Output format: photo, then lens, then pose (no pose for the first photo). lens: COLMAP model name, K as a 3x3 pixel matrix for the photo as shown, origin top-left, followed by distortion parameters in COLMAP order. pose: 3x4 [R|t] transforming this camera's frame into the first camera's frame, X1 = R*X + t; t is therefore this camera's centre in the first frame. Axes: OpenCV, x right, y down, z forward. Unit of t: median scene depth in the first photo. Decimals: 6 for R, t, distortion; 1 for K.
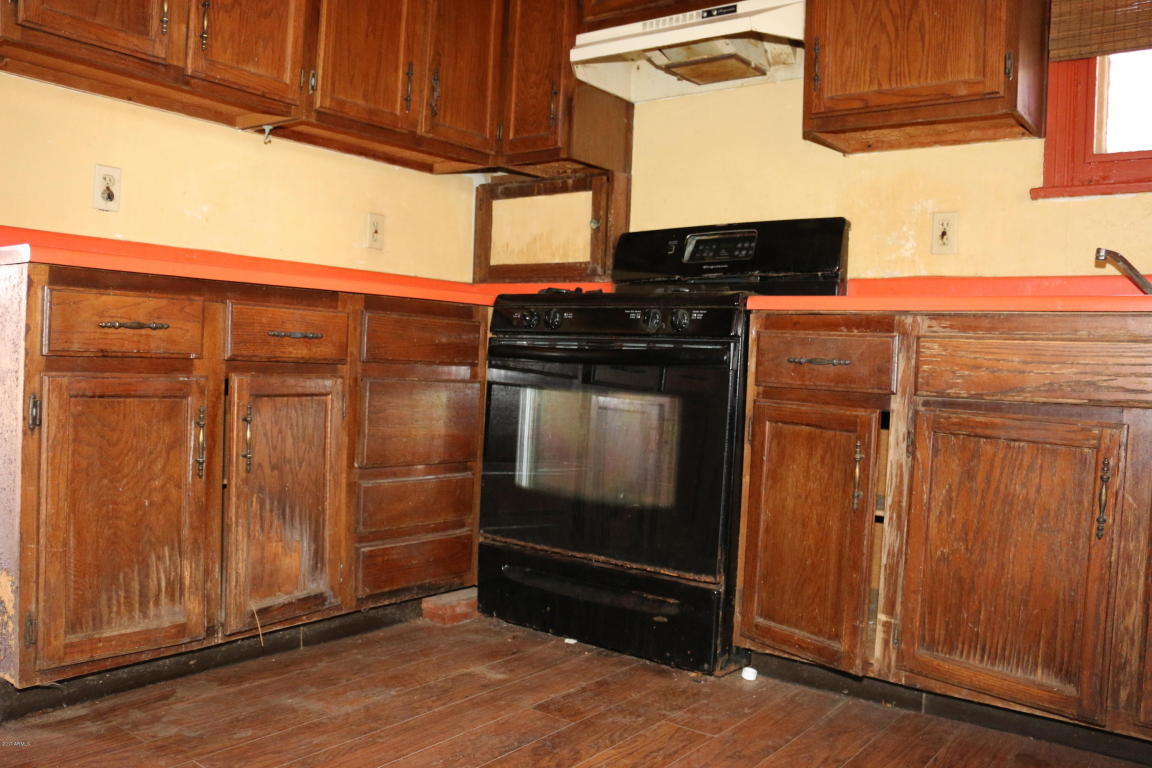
lens RADIAL K [[942.7, 0, 576.0], [0, 942.7, 384.0], [0, 0, 1]] dist [-0.158681, 0.124045]
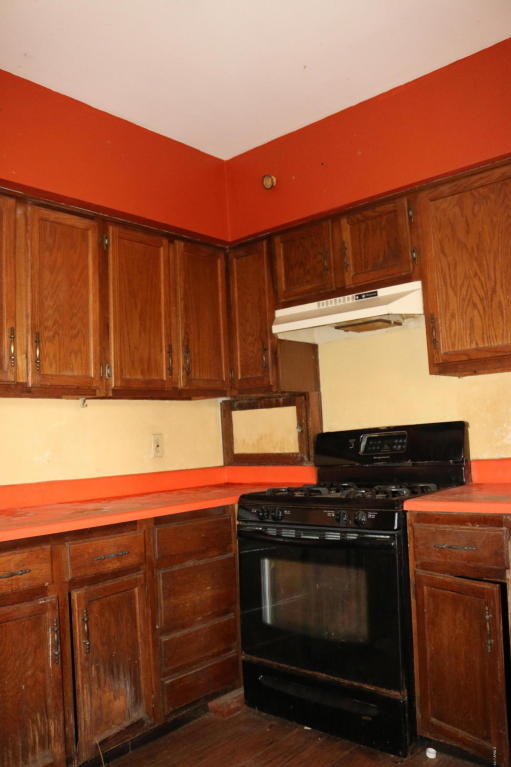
lens RADIAL K [[627.7, 0, 255.5], [0, 627.7, 383.5], [0, 0, 1]] dist [-0.158681, 0.124045]
pose [[0.993290, -0.097952, -0.061492, 0.024592], [0.090533, 0.989389, -0.113638, -0.176195], [0.071971, 0.107309, 0.991617, -0.024575]]
